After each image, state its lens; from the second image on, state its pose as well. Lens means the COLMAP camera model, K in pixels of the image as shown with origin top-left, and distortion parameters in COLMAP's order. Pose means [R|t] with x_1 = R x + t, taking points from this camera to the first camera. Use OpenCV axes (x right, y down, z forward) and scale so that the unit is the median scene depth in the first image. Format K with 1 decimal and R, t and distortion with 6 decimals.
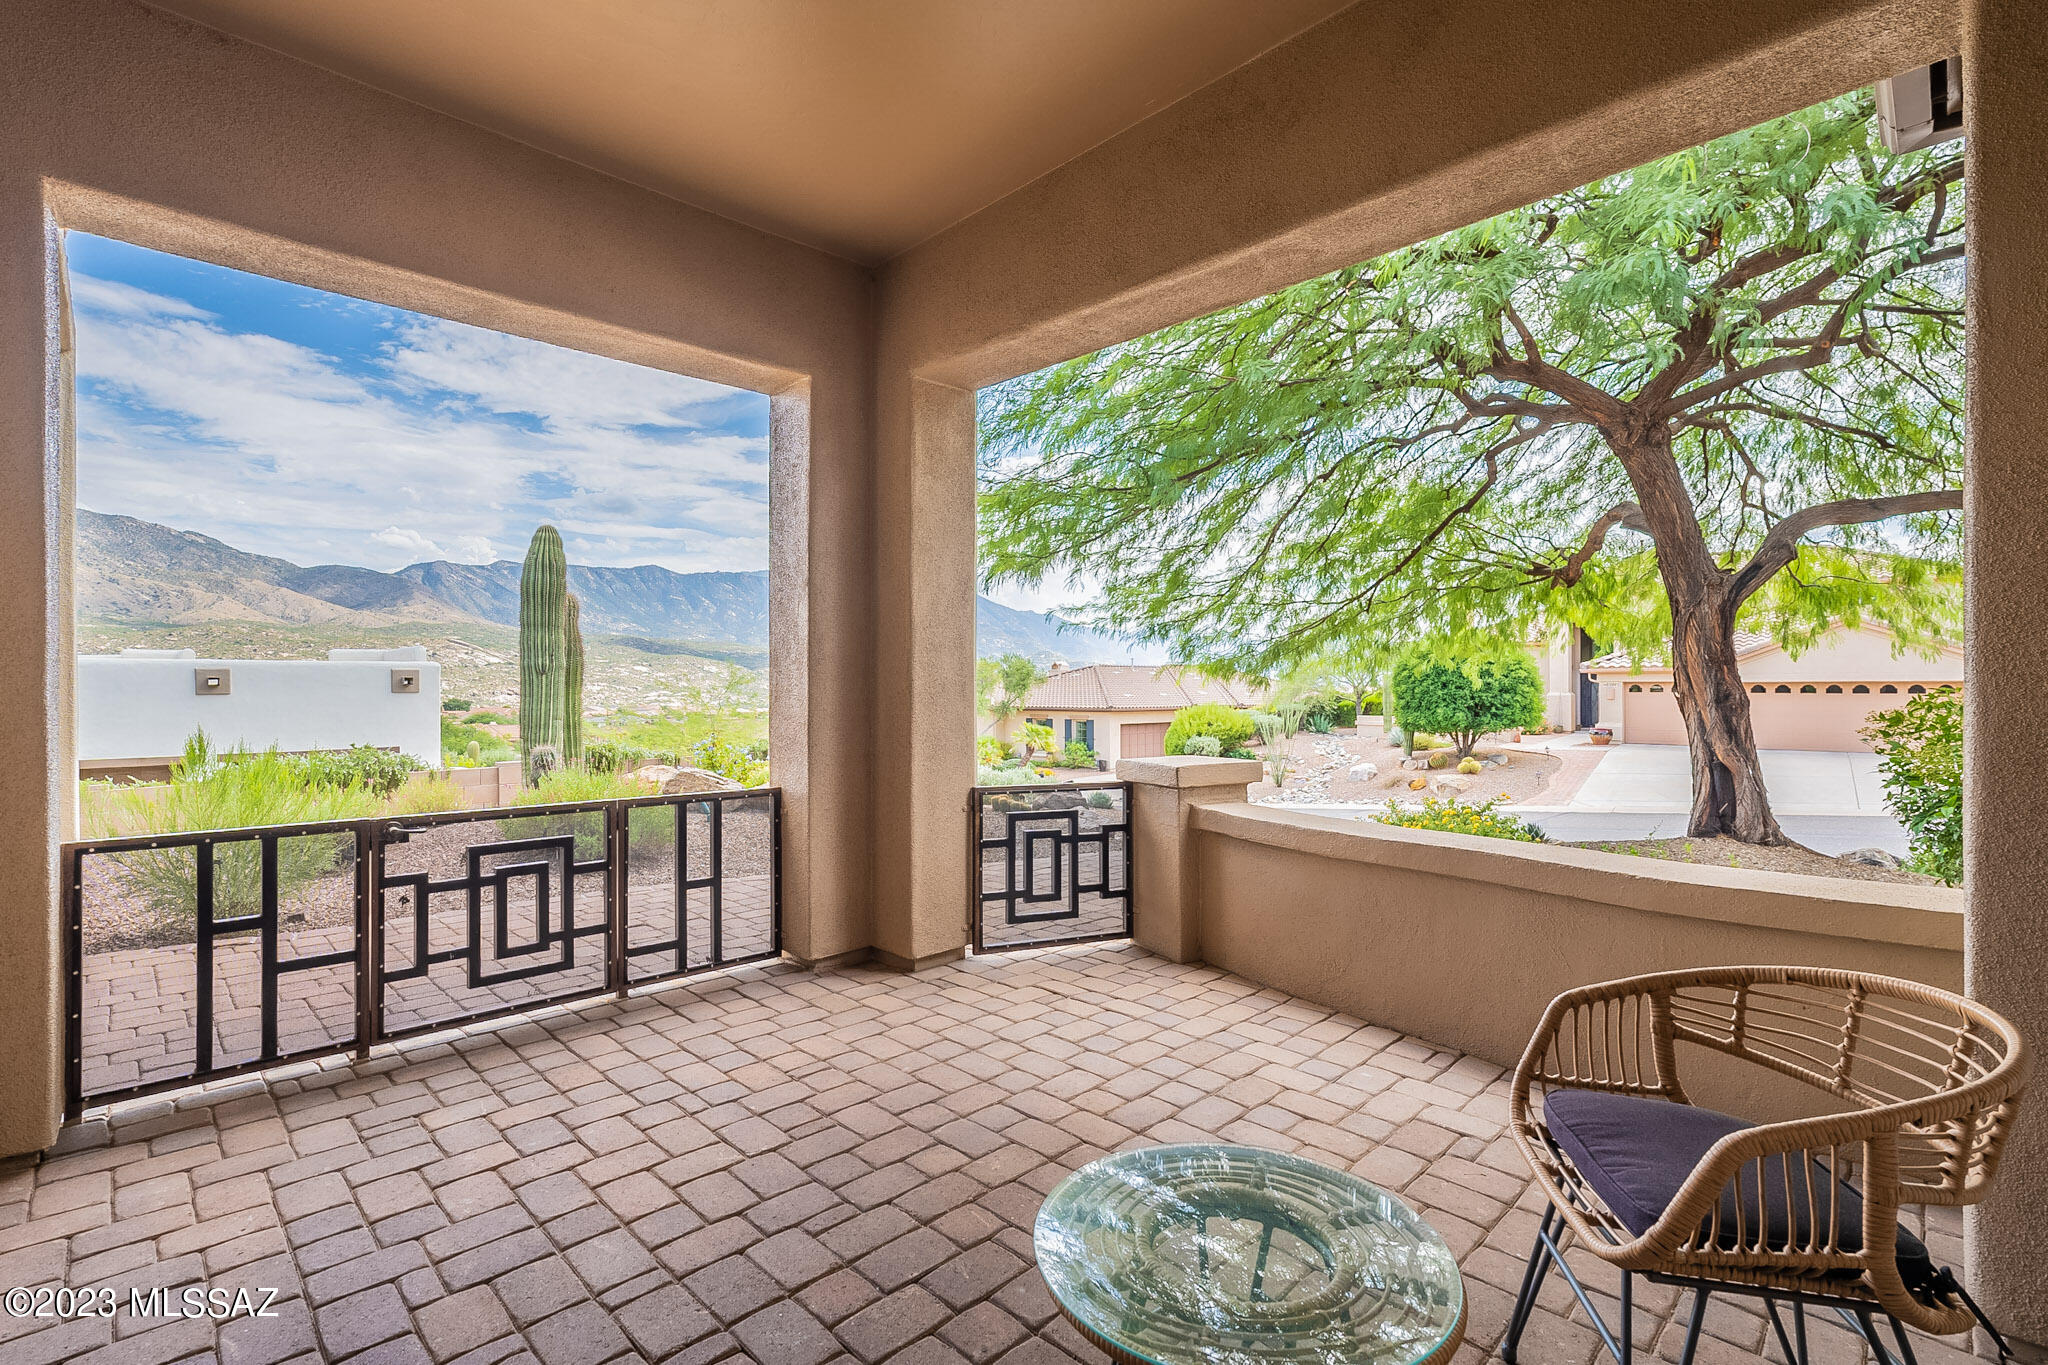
lens RADIAL K [[905.3, 0, 1012.4], [0, 905.3, 686.7], [0, 0, 1]] dist [-0.001648, 0.000317]
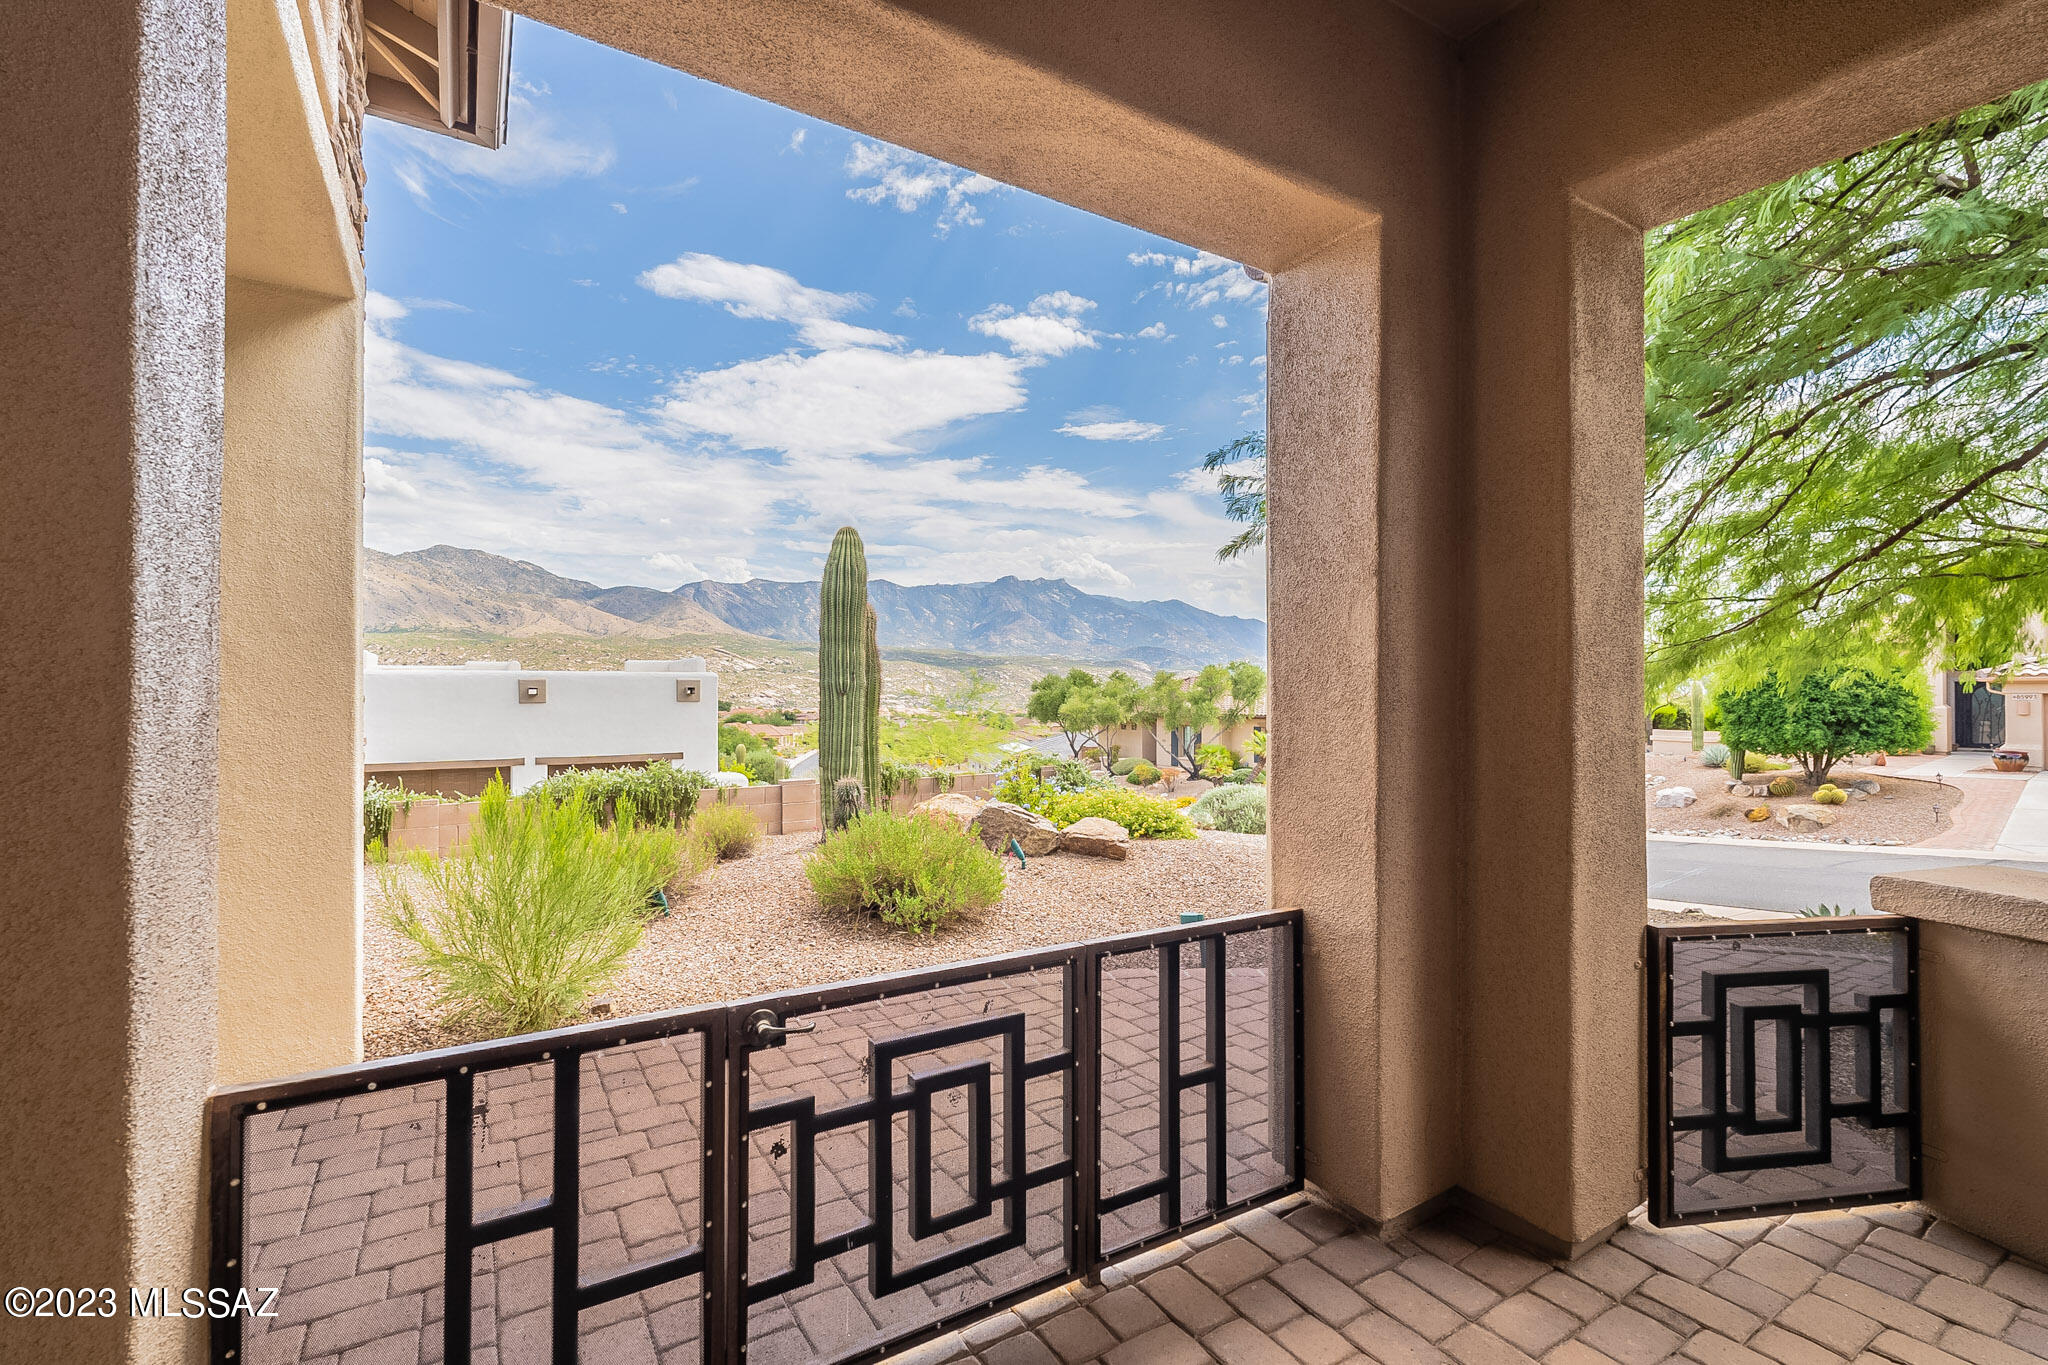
lens RADIAL K [[905.3, 0, 1037.0], [0, 905.3, 686.3], [0, 0, 1]] dist [-0.001648, 0.000317]
pose [[0.976322, 0.001868, -0.216315, -0.308179], [-0.003600, 0.999965, -0.007609, -0.034559], [0.216293, 0.008208, 0.976294, 0.379986]]
